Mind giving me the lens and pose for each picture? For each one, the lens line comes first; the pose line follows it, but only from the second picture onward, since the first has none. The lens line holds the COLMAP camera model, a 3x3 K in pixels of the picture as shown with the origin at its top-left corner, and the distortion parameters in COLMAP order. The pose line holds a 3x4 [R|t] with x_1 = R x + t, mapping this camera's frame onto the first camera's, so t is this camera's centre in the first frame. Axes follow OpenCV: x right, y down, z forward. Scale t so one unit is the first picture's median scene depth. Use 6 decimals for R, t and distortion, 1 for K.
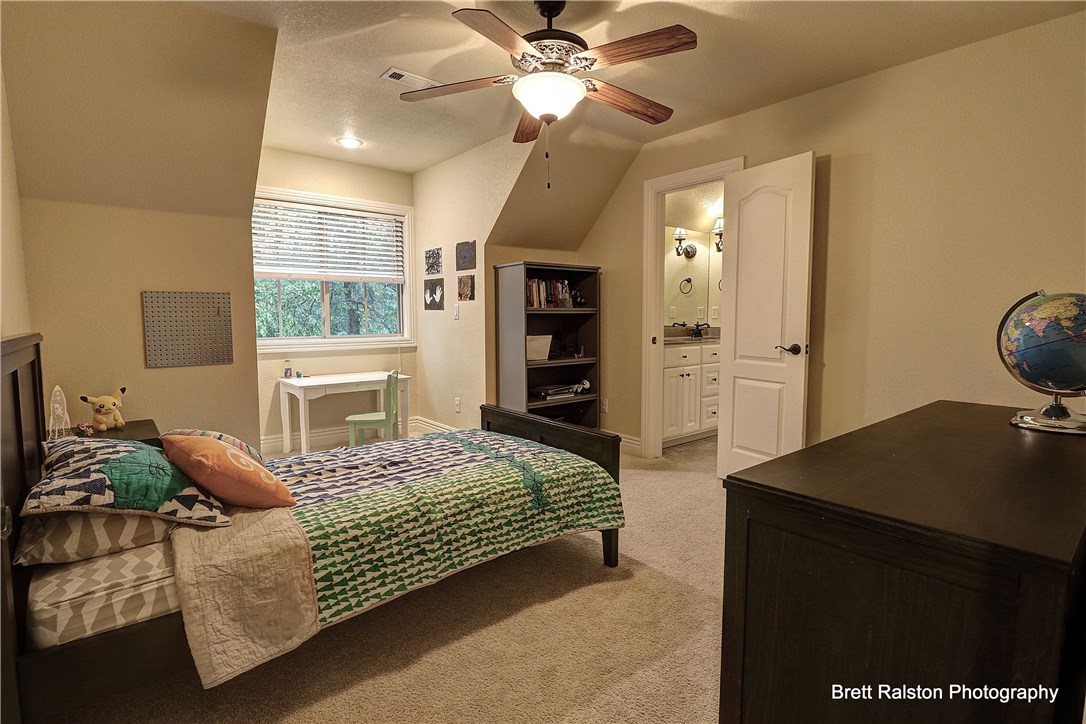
lens RADIAL K [[517.9, 0, 544.2], [0, 517.9, 359.2], [0, 0, 1]] dist [-0.003975, -0.000434]
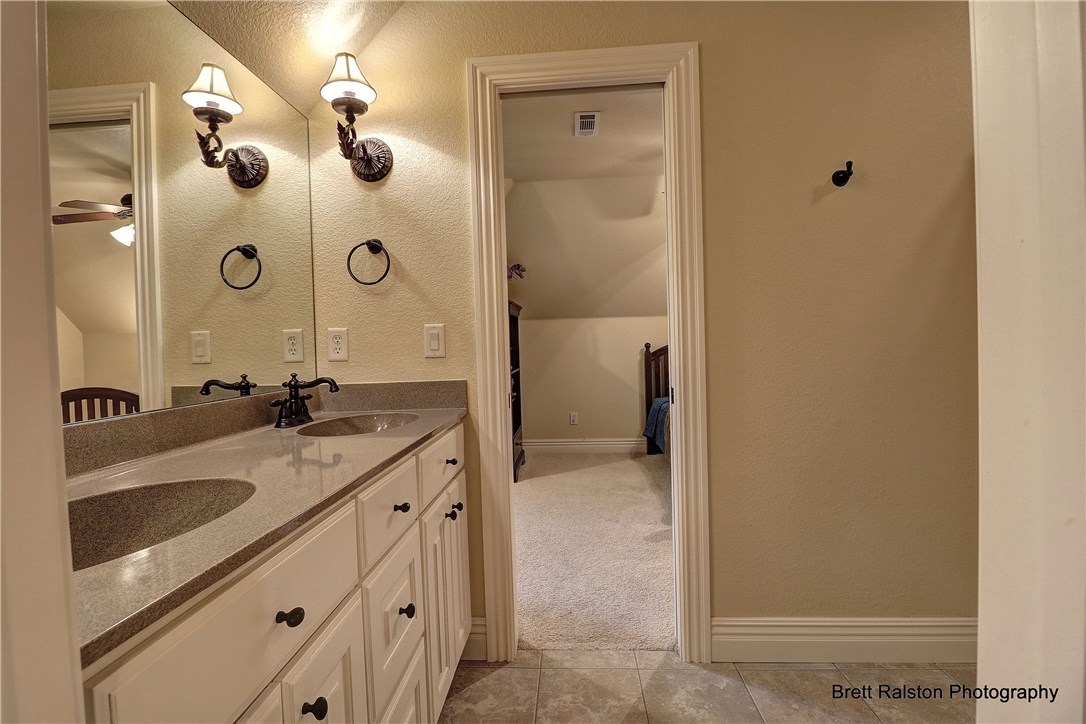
lens RADIAL K [[517.9, 0, 539.9], [0, 517.9, 358.1], [0, 0, 1]] dist [-0.003975, -0.000434]
pose [[0.674142, -0.032422, 0.737889, 0.159885], [0.088697, 0.995360, -0.037299, -0.054713], [-0.733256, 0.090593, 0.673890, 0.654806]]
